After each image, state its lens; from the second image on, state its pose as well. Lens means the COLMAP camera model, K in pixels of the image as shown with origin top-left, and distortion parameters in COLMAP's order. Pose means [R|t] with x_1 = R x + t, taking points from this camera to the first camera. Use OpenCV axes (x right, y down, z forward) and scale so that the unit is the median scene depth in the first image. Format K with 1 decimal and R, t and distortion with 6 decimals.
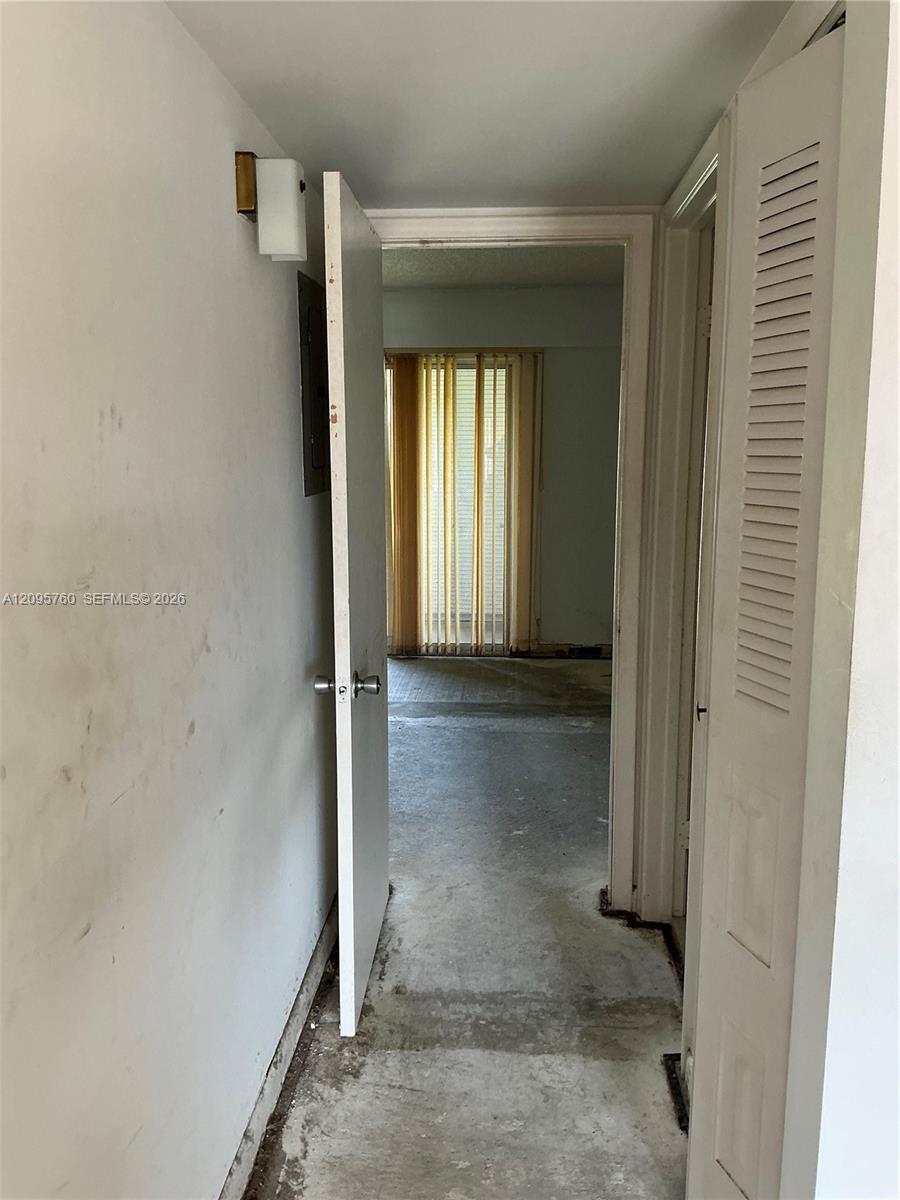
lens RADIAL K [[996.8, 0, 450.0], [0, 996.8, 600.0], [0, 0, 1]] dist [0.096677, -0.215981]
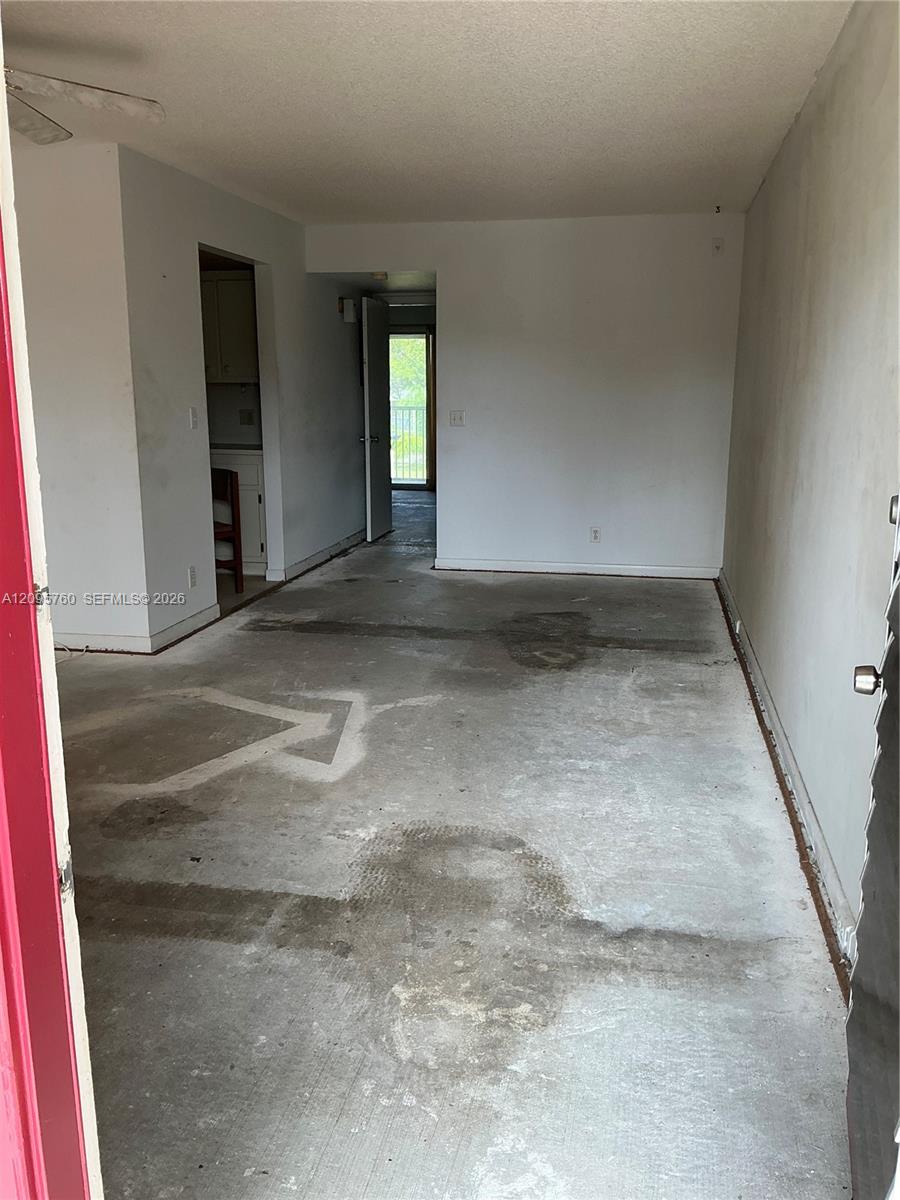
lens RADIAL K [[995.0, 0, 450.9], [0, 995.0, 598.1], [0, 0, 1]] dist [0.116445, -0.221218]
pose [[0.991924, 0.027136, -0.123901, 0.718001], [-0.021839, 0.998797, 0.043910, 0.546407], [0.124943, -0.040850, 0.991323, -2.808386]]
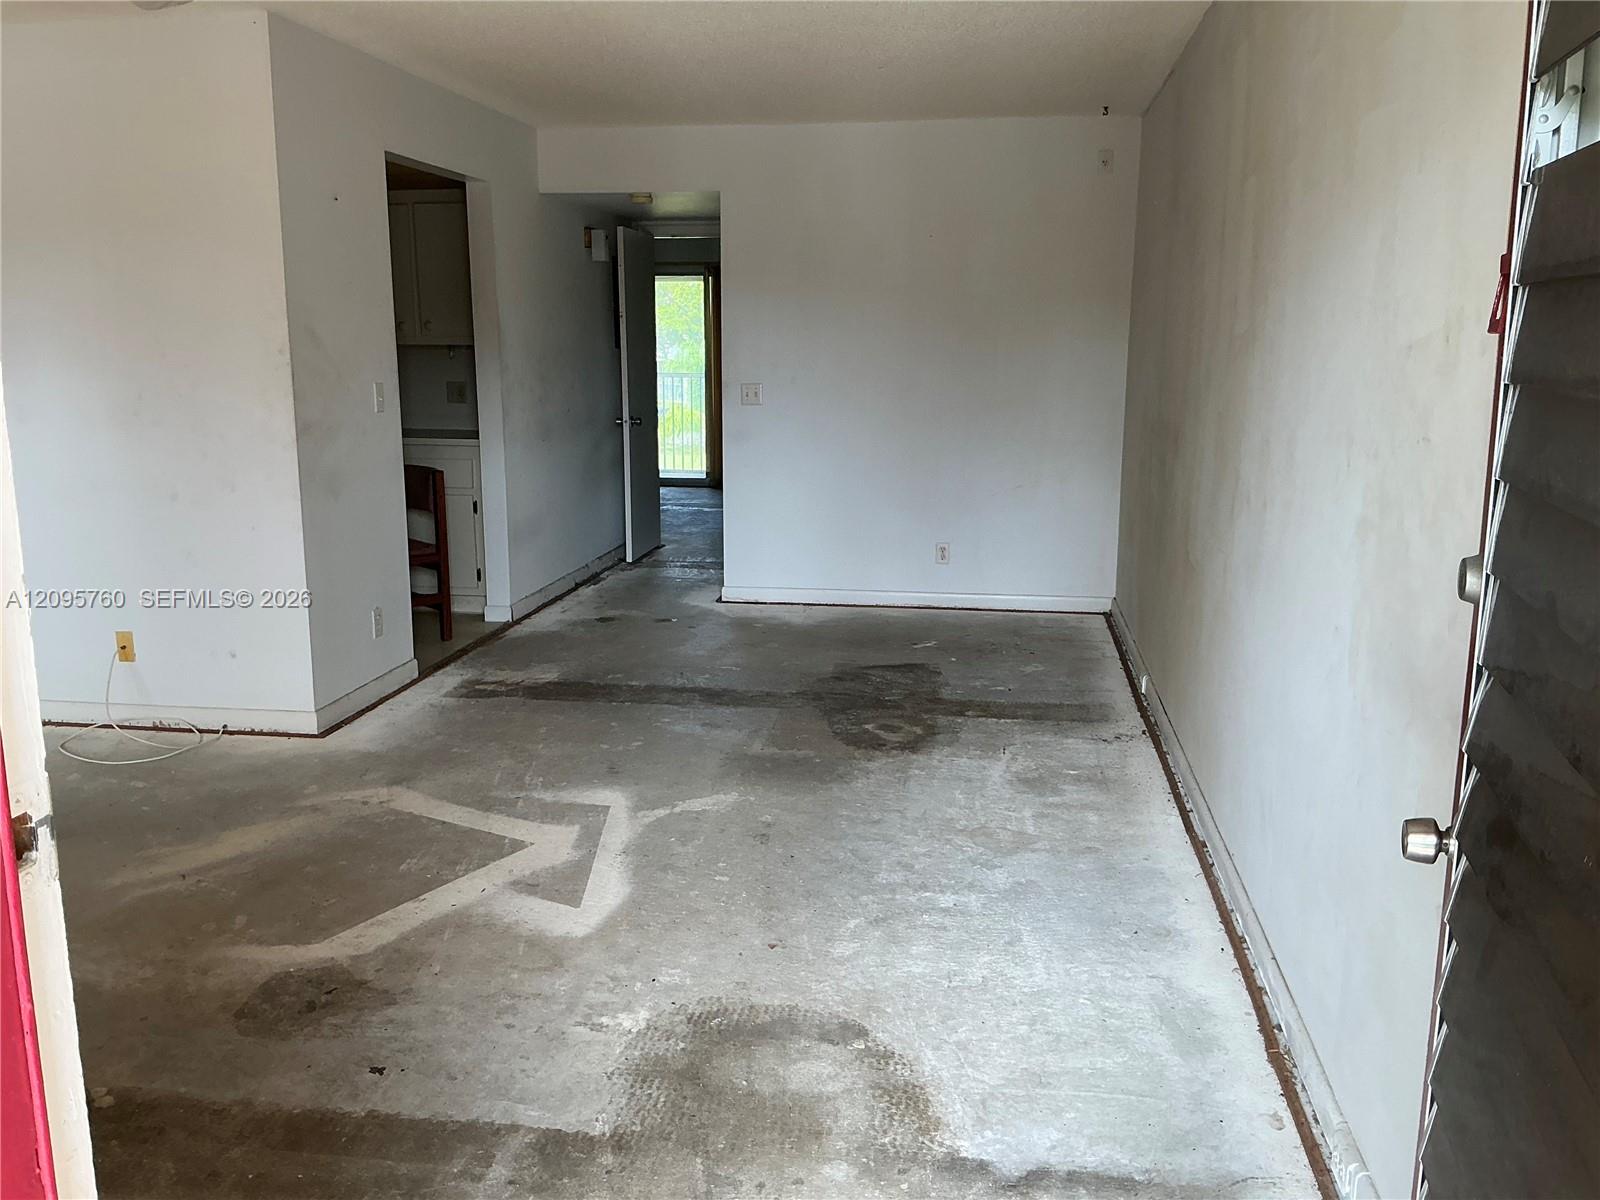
lens RADIAL K [[1326.7, 0, 796.5], [0, 1326.7, 600.0], [0, 0, 1]] dist [0.116445, -0.221218]
pose [[0.996717, 0.016118, -0.079341, 0.681828], [-0.014073, 0.999556, 0.026267, 0.503177], [0.079729, -0.025064, 0.996501, -2.681714]]
